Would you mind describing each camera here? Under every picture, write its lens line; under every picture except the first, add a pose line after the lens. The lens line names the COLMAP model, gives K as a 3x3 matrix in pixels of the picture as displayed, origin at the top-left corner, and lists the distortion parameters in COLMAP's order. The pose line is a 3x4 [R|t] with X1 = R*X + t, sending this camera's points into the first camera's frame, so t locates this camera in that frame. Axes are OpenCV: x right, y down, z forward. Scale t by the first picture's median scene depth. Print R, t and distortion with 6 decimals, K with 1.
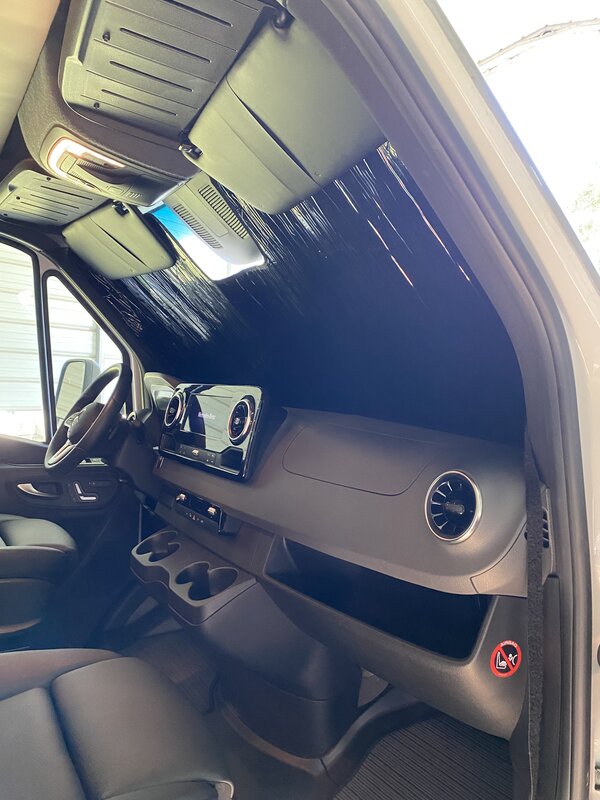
lens RADIAL K [[610.0, 0, 304.7], [0, 610.0, 396.1], [0, 0, 1]] dist [0.028638, -0.032459]
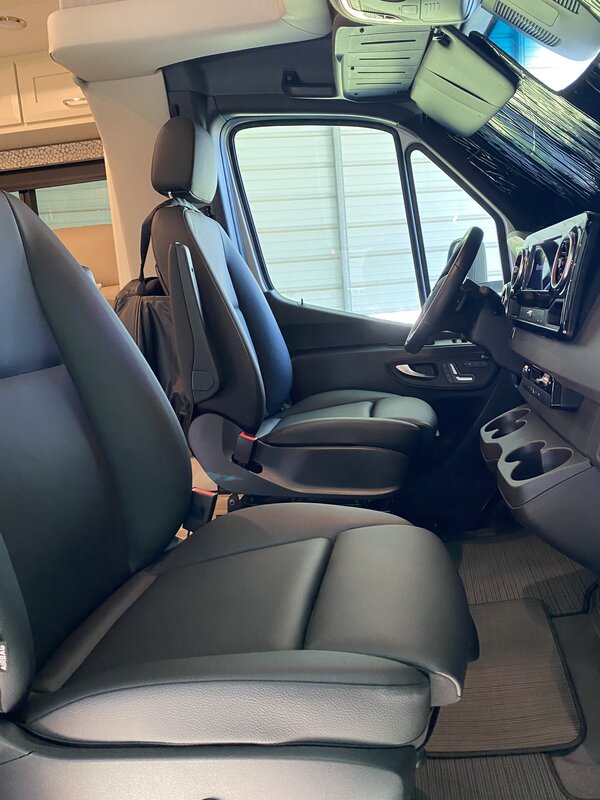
lens RADIAL K [[610.0, 0, 299.0], [0, 610.0, 399.6], [0, 0, 1]] dist [0.028638, -0.032459]
pose [[0.764657, 0.011871, -0.644328, 0.101975], [0.102379, 0.984895, 0.139643, 0.050630], [0.636253, -0.172745, 0.751892, 0.127739]]
